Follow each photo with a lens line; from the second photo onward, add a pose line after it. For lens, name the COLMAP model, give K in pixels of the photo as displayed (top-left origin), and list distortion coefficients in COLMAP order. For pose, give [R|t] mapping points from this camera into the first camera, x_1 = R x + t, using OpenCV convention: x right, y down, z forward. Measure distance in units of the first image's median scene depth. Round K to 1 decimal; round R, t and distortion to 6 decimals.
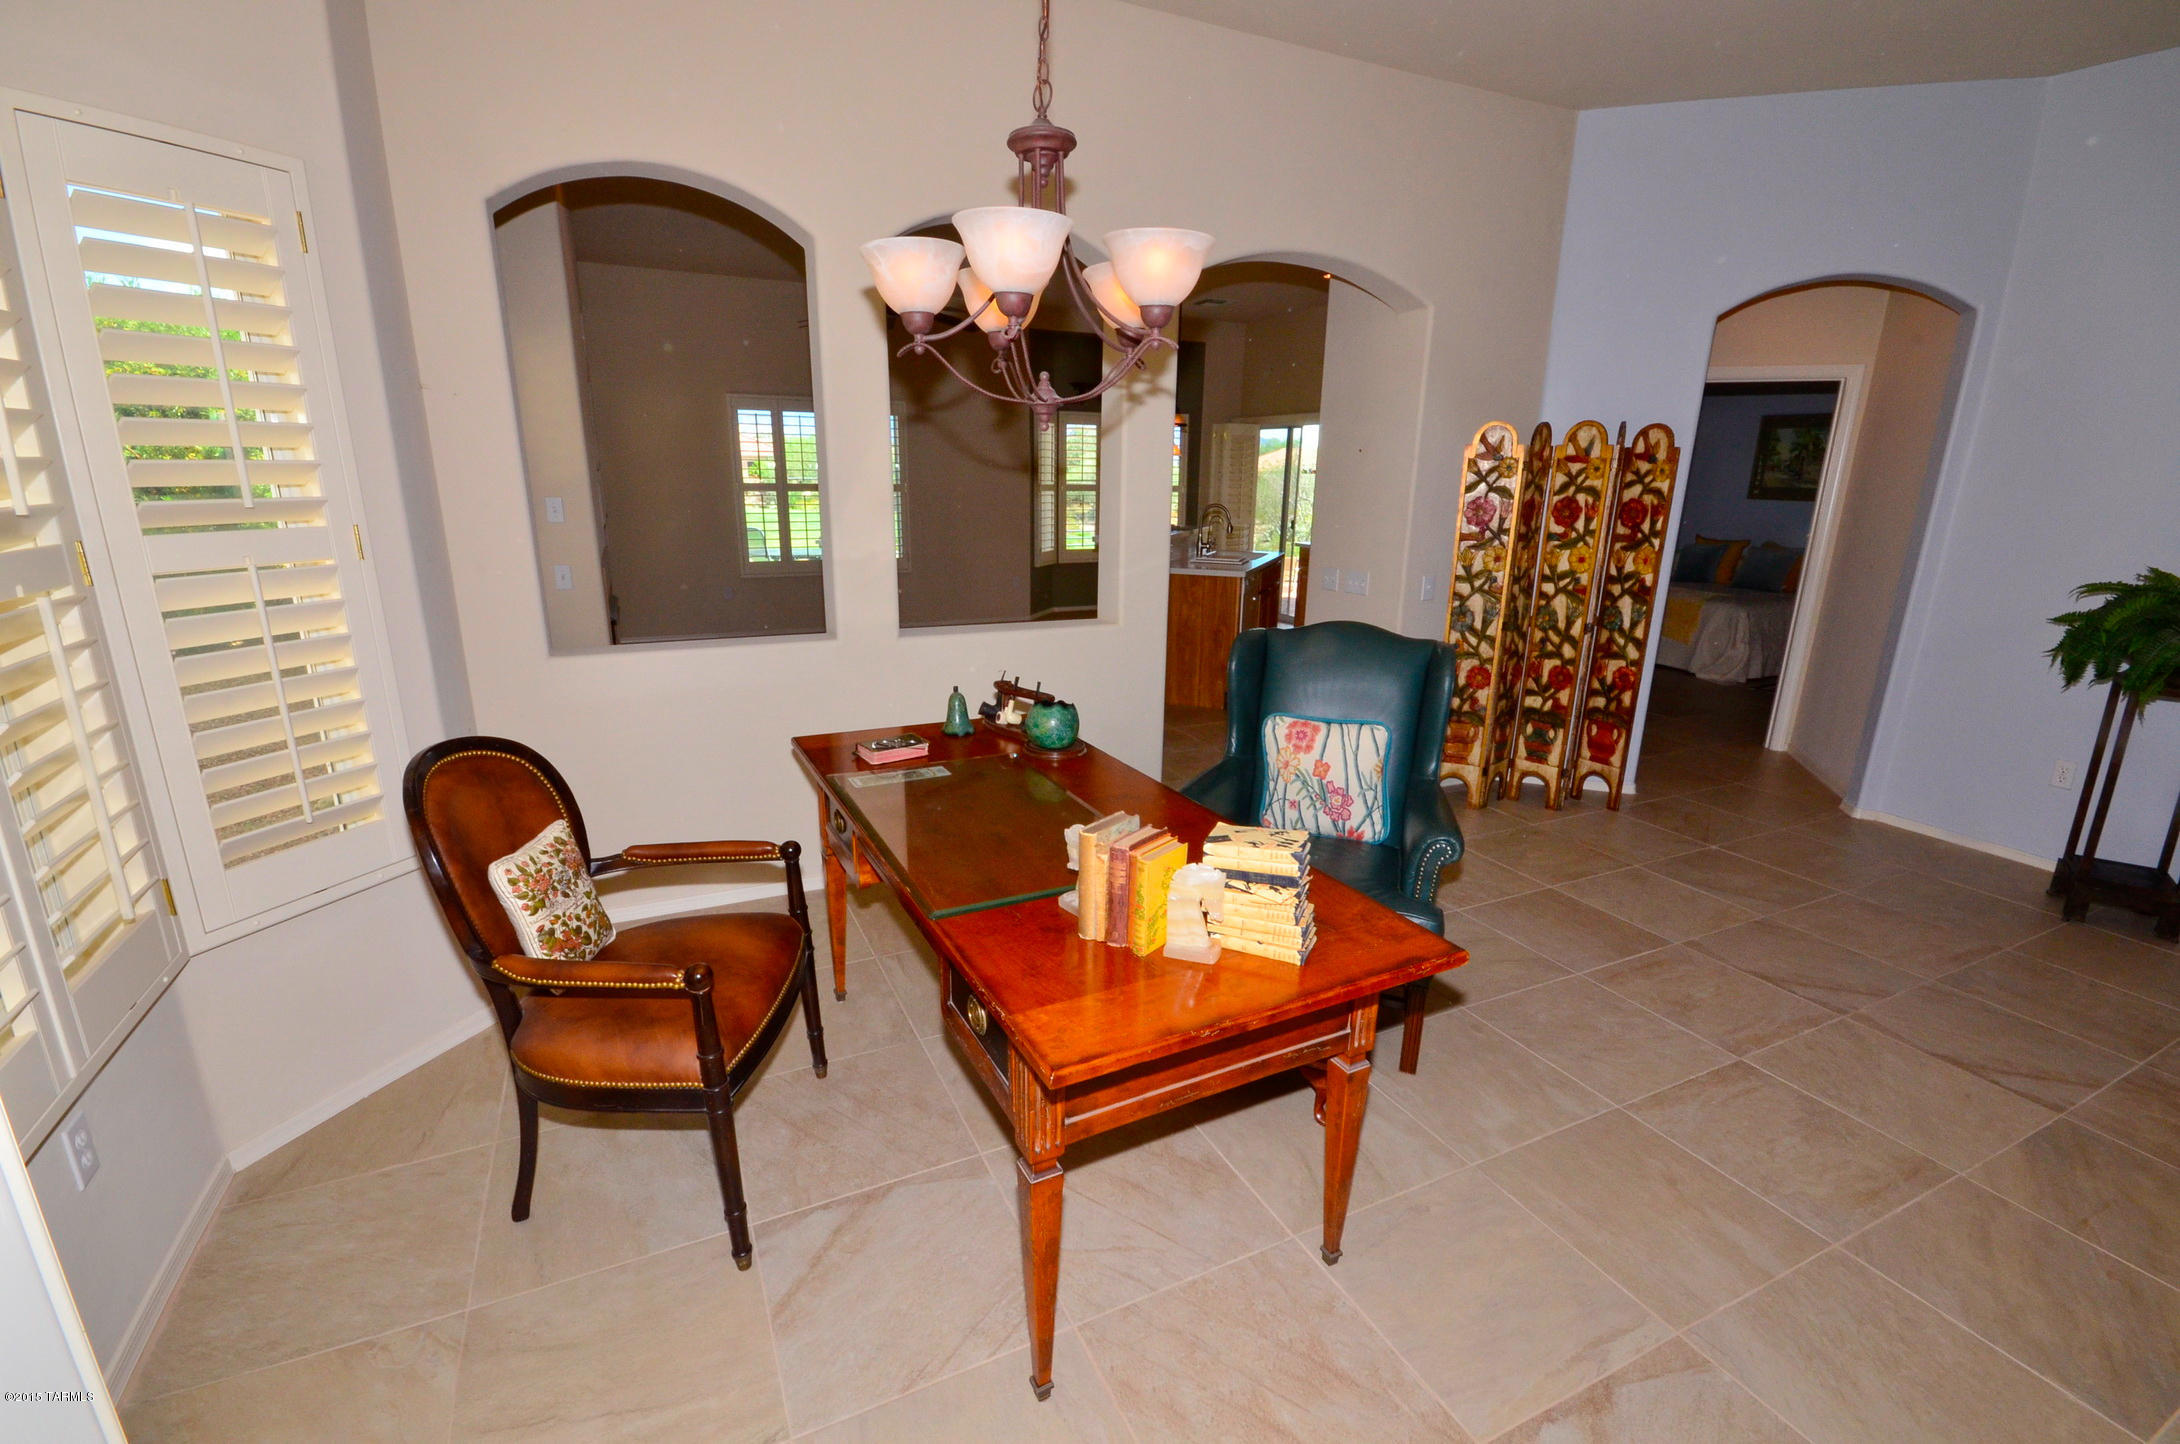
lens RADIAL K [[935.9, 0, 1086.5], [0, 935.9, 719.8], [0, 0, 1]] dist [-0.009581, -0.000471]
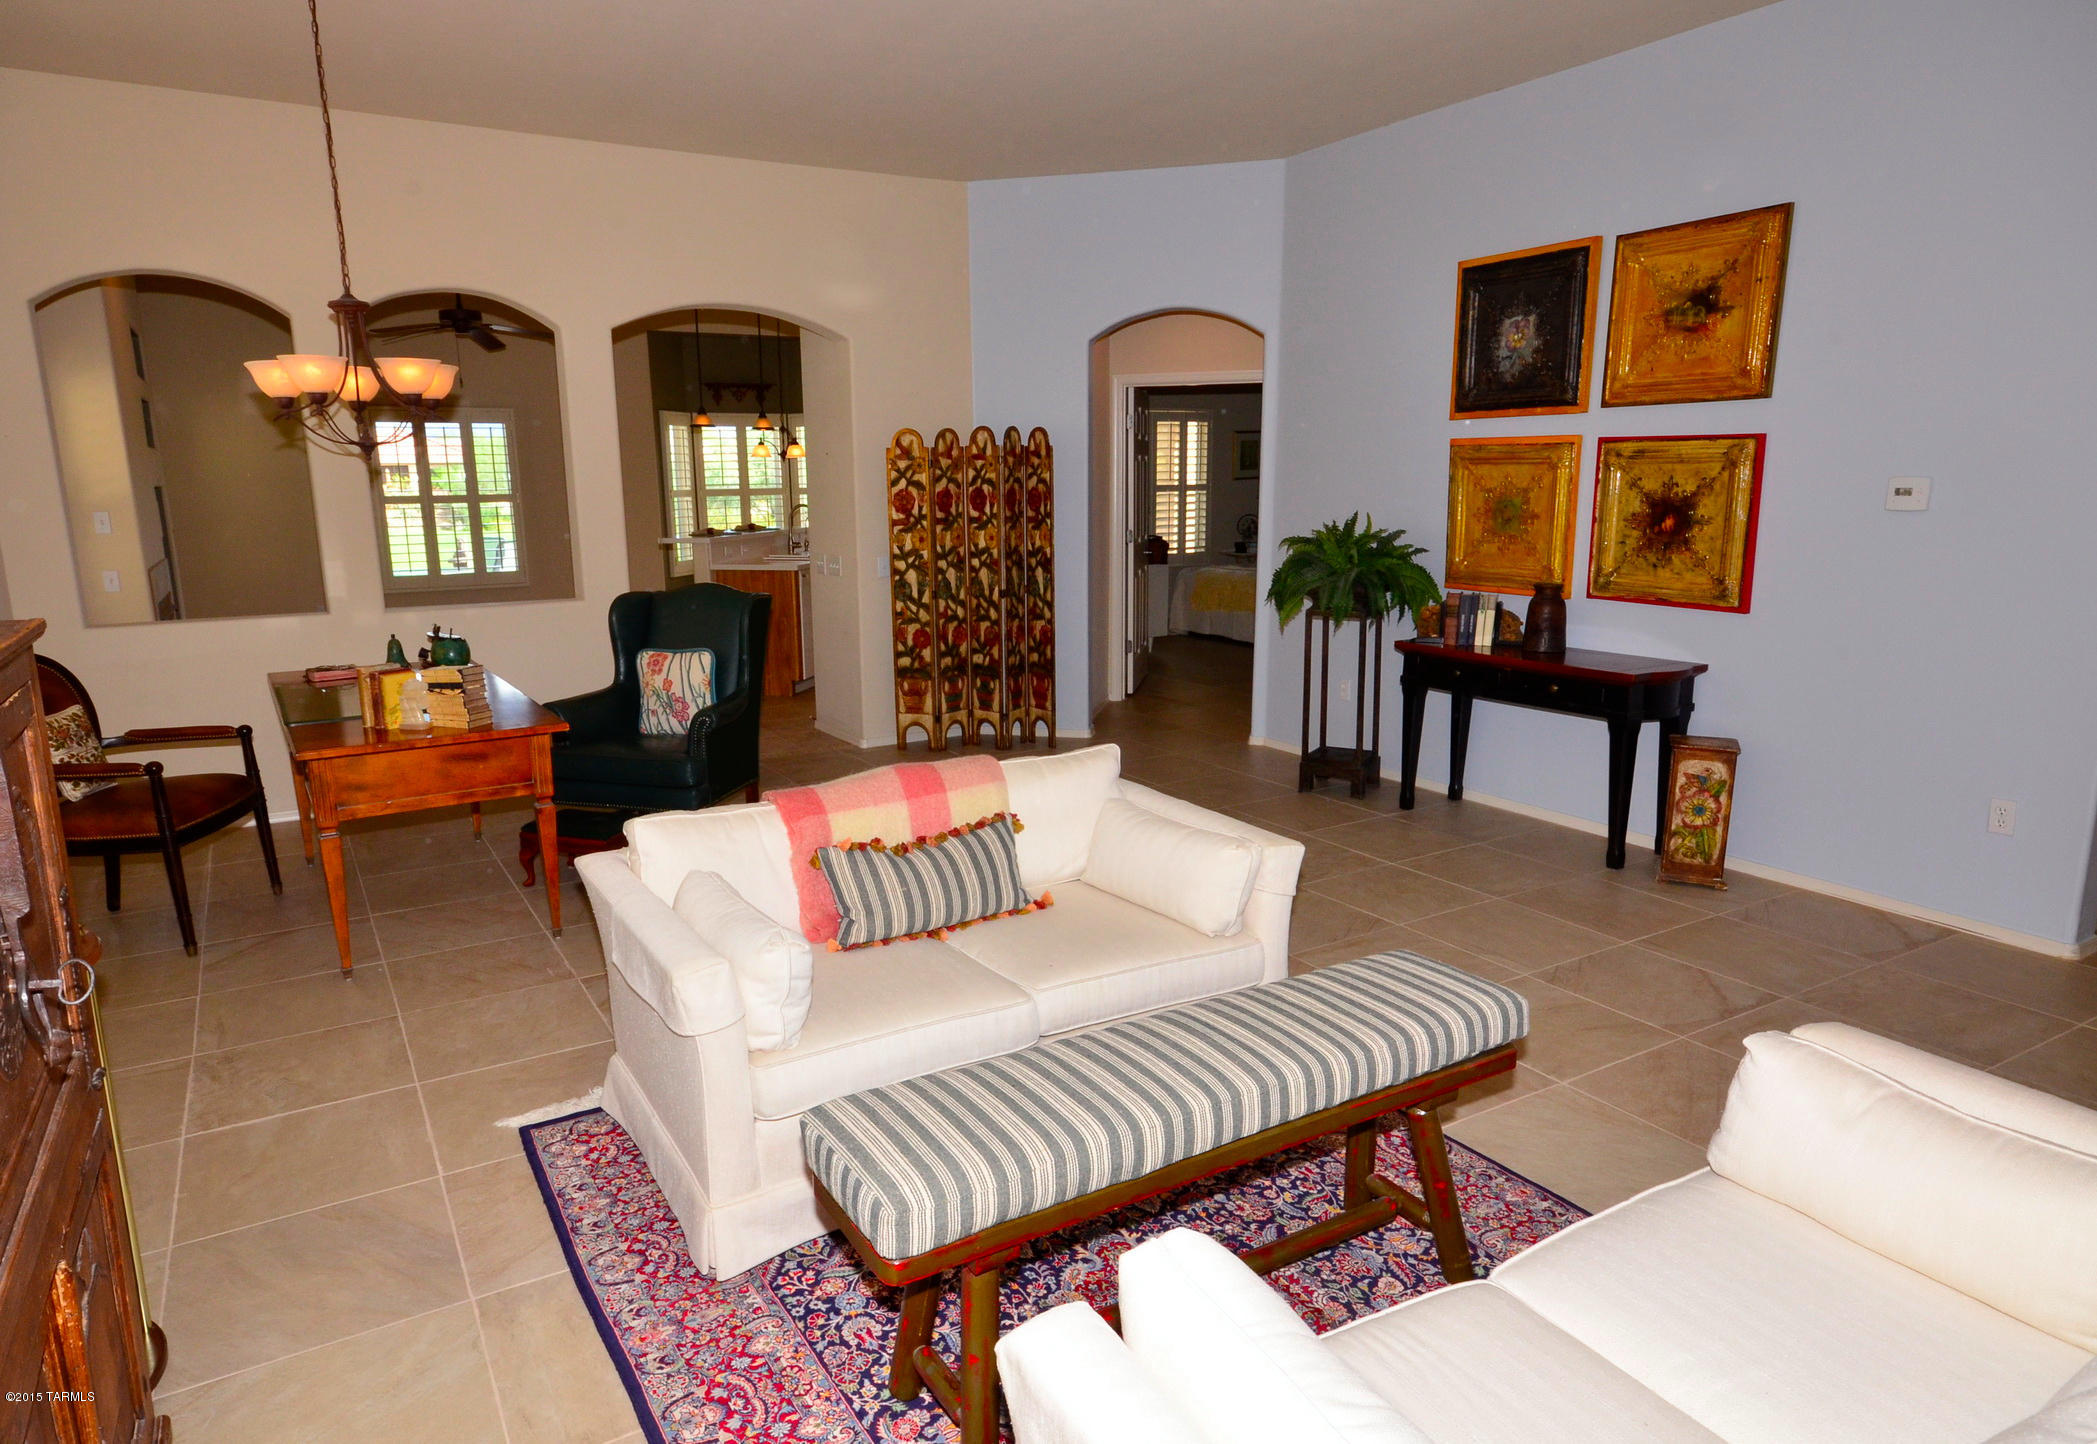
lens RADIAL K [[1289.7, 0, 1047.9], [0, 1289.7, 732.5], [0, 0, 1]] dist [-0.000177, 0.009750]
pose [[0.995881, -0.043721, 0.079433, 0.458421], [0.048218, 0.997288, -0.055605, 0.179358], [-0.076786, 0.059206, 0.995288, -0.669506]]
